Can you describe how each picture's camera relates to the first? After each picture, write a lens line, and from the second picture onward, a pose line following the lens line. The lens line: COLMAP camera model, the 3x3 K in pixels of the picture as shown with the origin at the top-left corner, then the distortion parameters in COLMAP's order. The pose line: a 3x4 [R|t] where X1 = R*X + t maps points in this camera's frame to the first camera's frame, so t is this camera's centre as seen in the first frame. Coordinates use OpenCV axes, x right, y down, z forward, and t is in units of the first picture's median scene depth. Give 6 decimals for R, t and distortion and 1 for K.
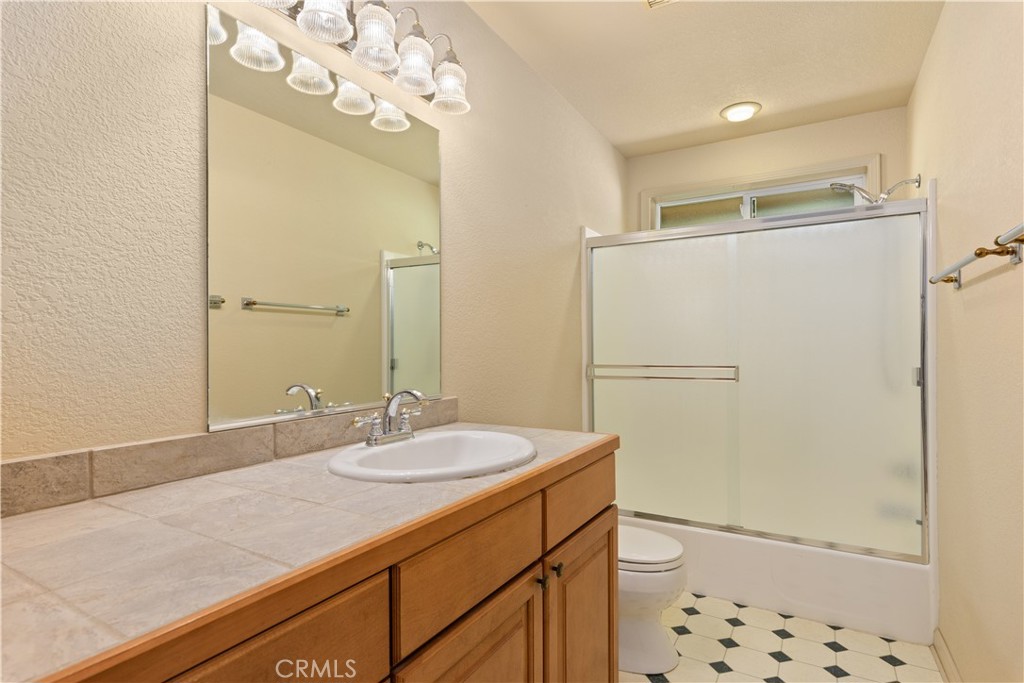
lens RADIAL K [[519.3, 0, 516.5], [0, 519.3, 343.7], [0, 0, 1]] dist [0.002875, -0.000267]
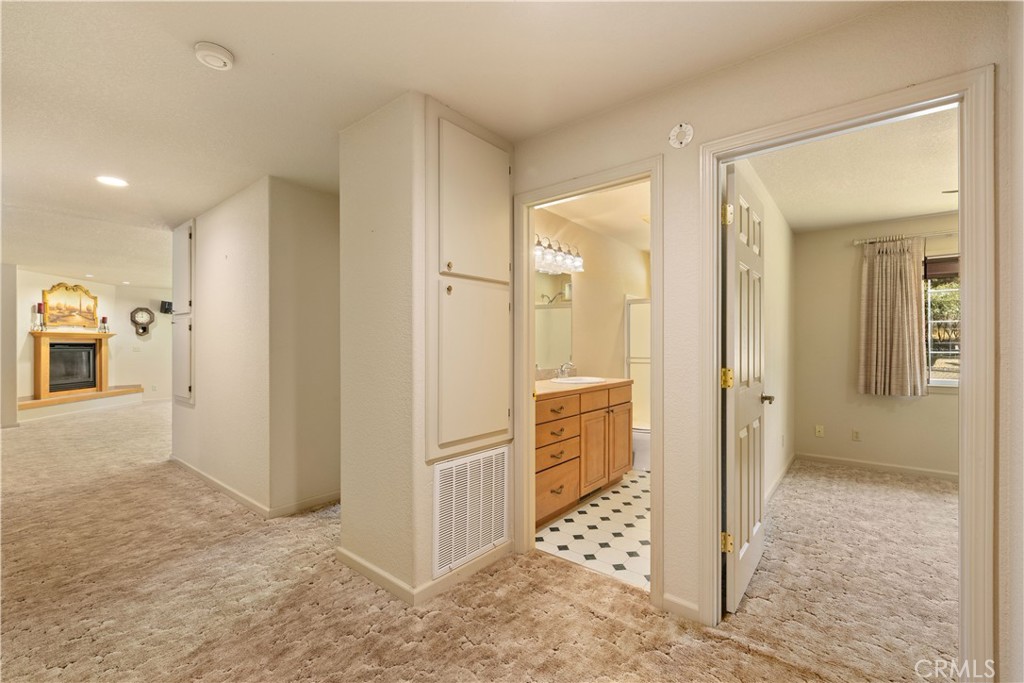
lens RADIAL K [[440.0, 0, 513.5], [0, 440.0, 342.2], [0, 0, 1]] dist [-0.004441, -0.000486]
pose [[0.989496, 0.007773, -0.144354, -0.161626], [-0.007246, 0.999965, 0.004178, -0.062057], [0.144381, -0.003088, 0.989517, -2.106933]]
